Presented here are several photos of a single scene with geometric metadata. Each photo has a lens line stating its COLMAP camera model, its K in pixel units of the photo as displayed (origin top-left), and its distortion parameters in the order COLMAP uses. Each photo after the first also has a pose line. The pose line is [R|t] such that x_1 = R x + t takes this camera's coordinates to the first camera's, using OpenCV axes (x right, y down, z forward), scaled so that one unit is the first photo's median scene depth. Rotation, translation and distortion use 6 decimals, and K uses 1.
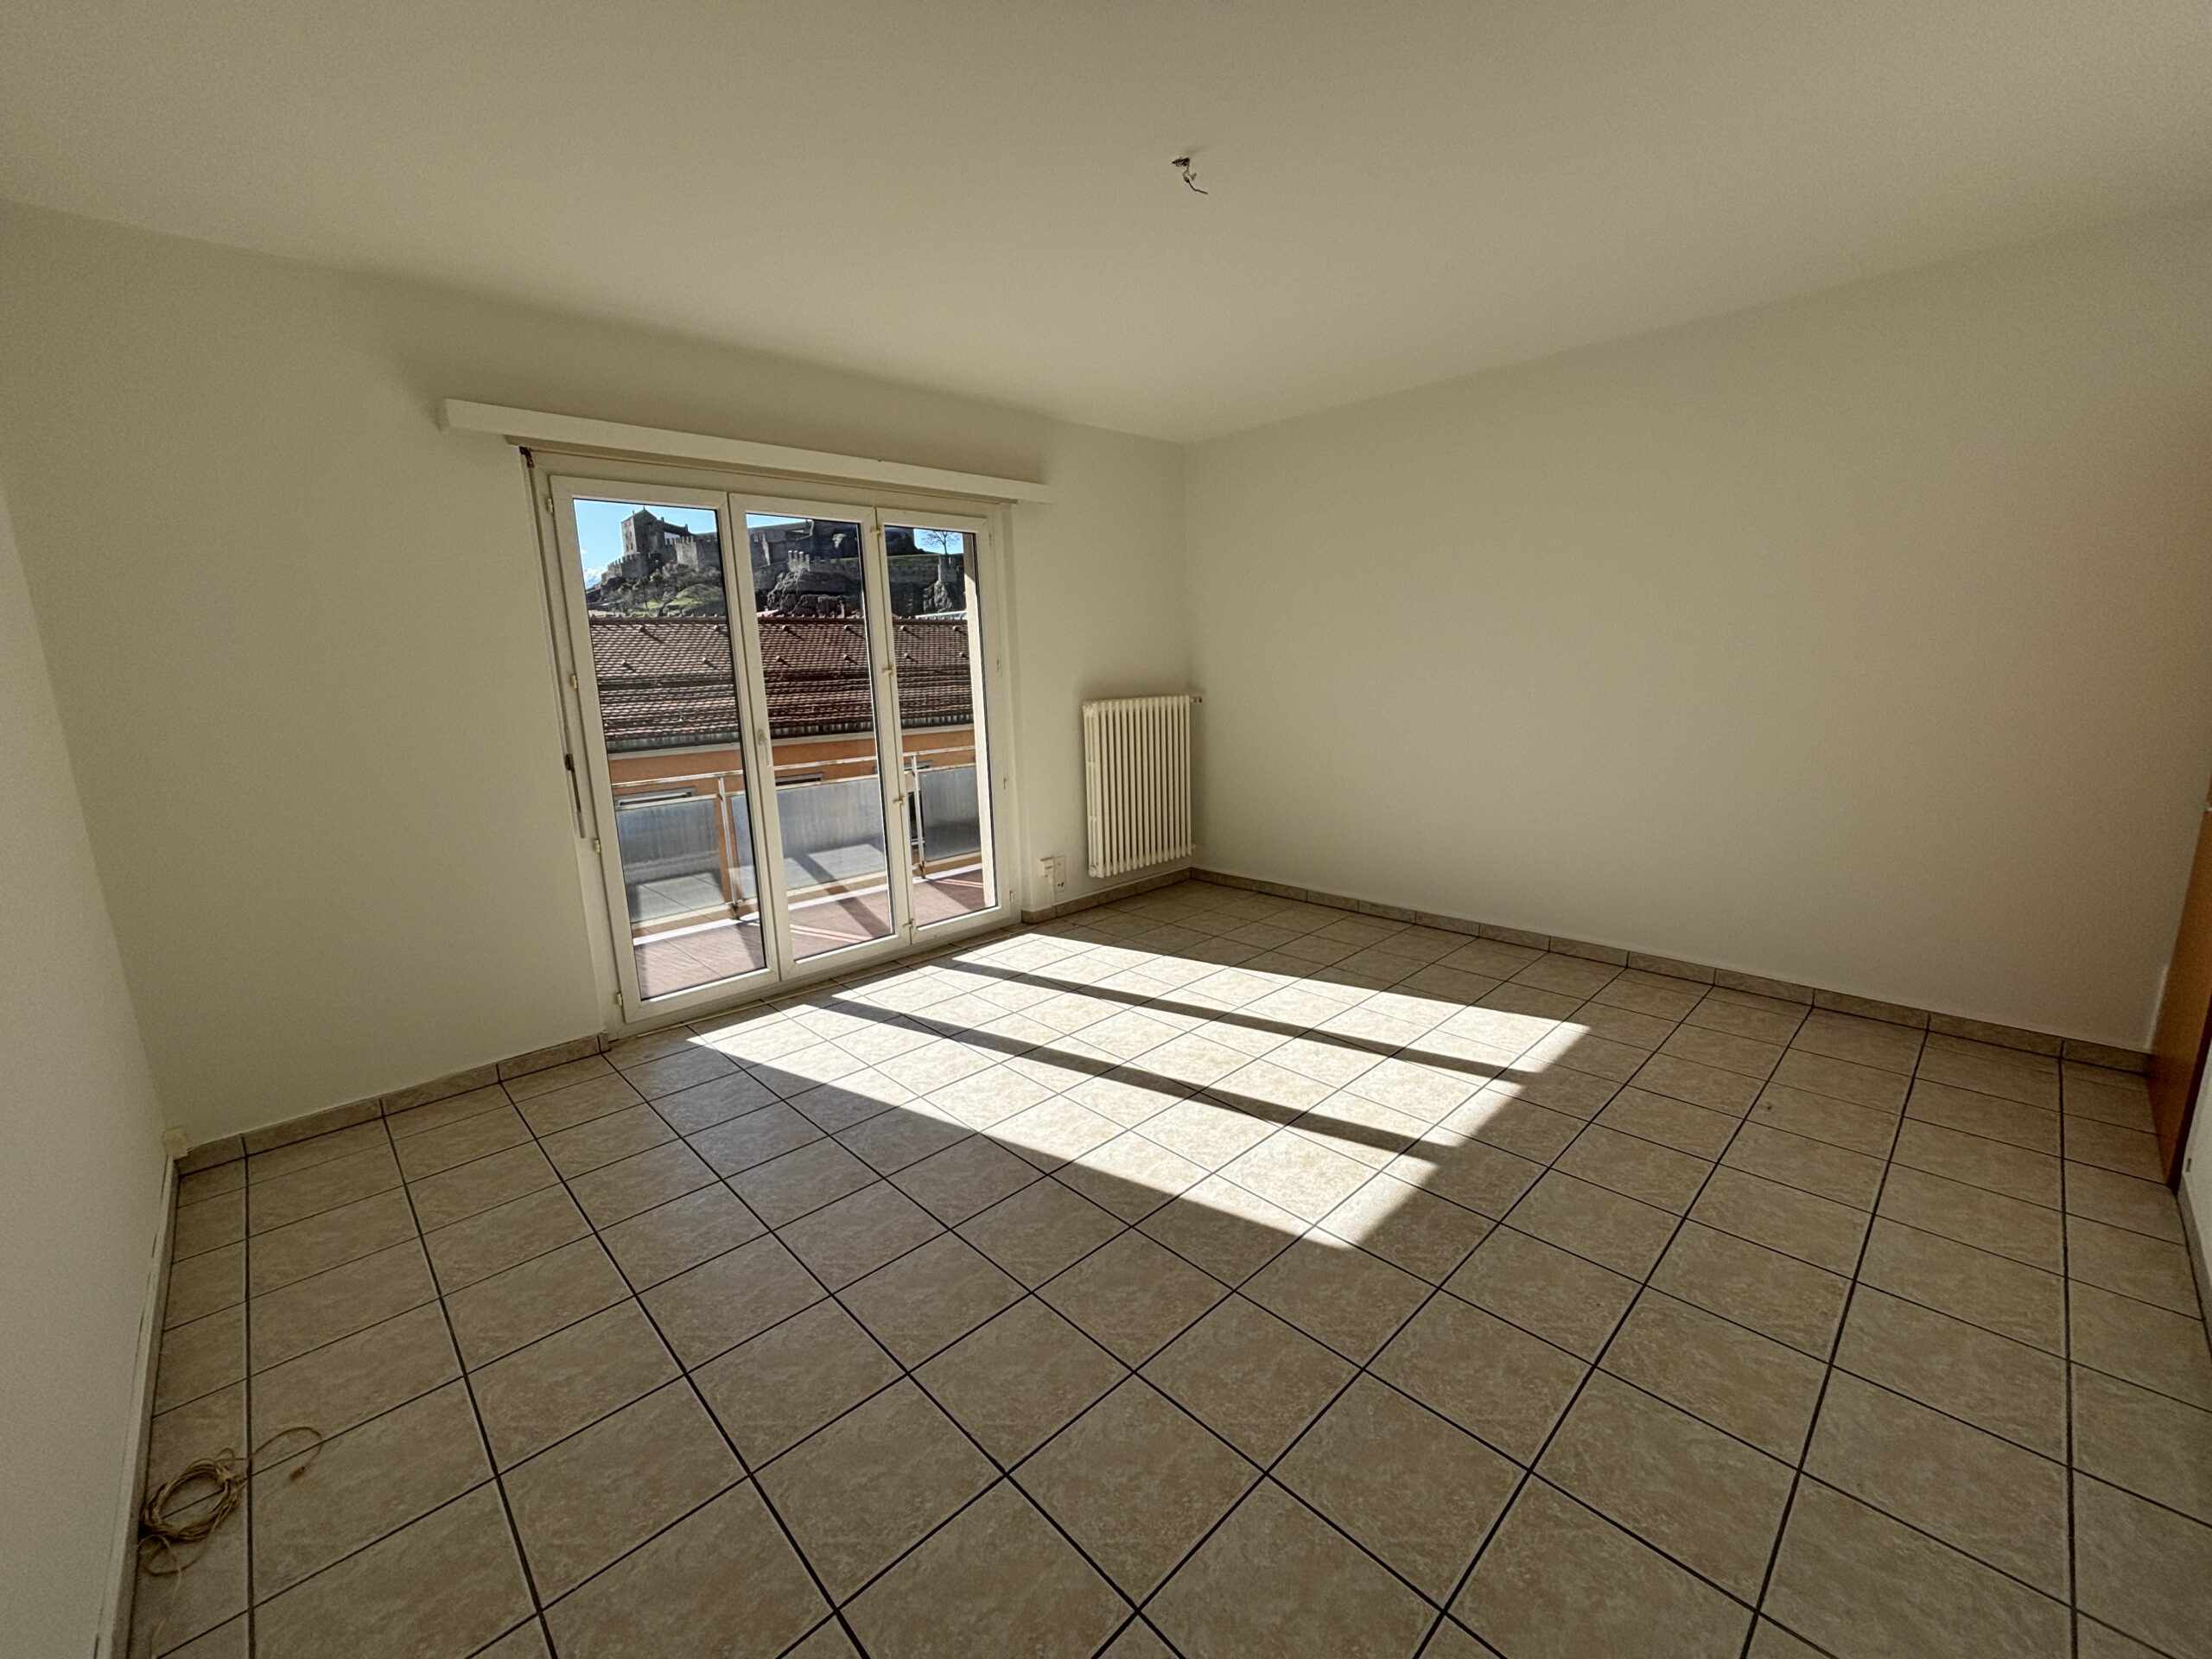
lens RADIAL K [[888.6, 0, 1081.7], [0, 888.6, 838.4], [0, 0, 1]] dist [-0.001422, -0.000241]
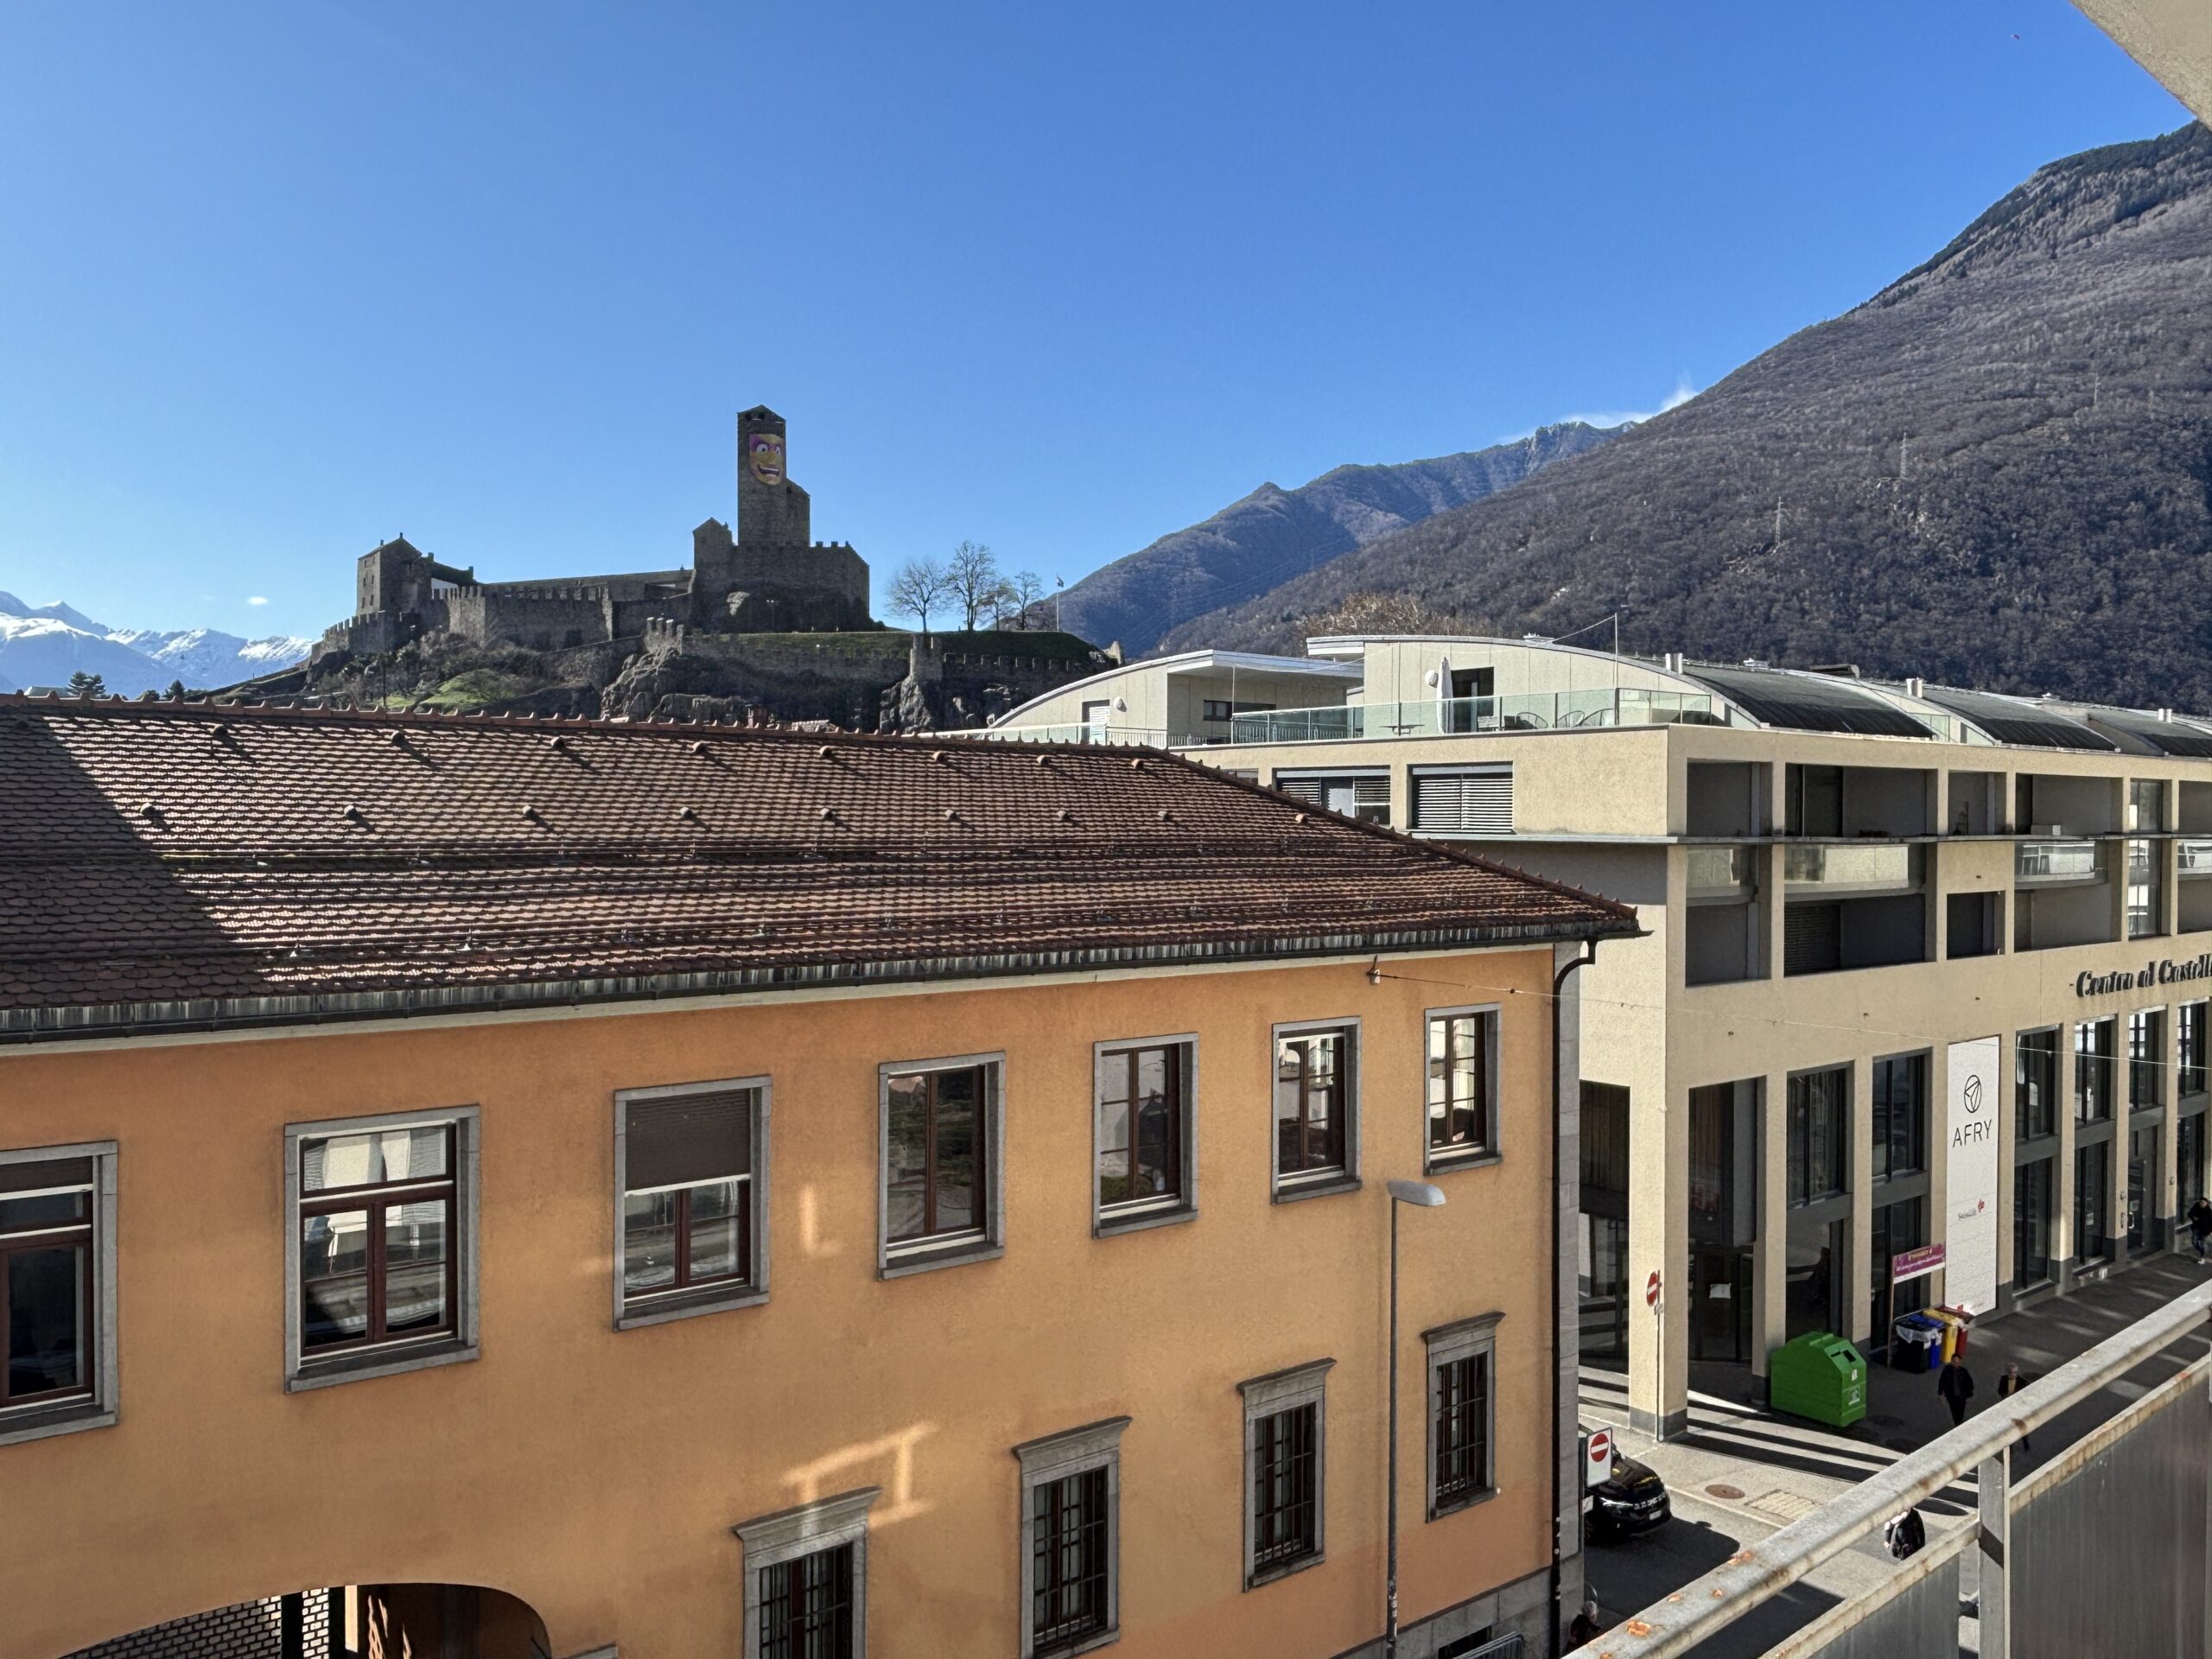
lens RADIAL K [[1642.3, 0, 1115.1], [0, 1642.3, 833.2], [0, 0, 1]] dist [-0.013435, -0.007824]
pose [[0.999195, 0.034814, -0.019943, -0.058244], [-0.037997, 0.980701, -0.191786, -0.022196], [0.012882, 0.192390, 0.981234, 0.102142]]
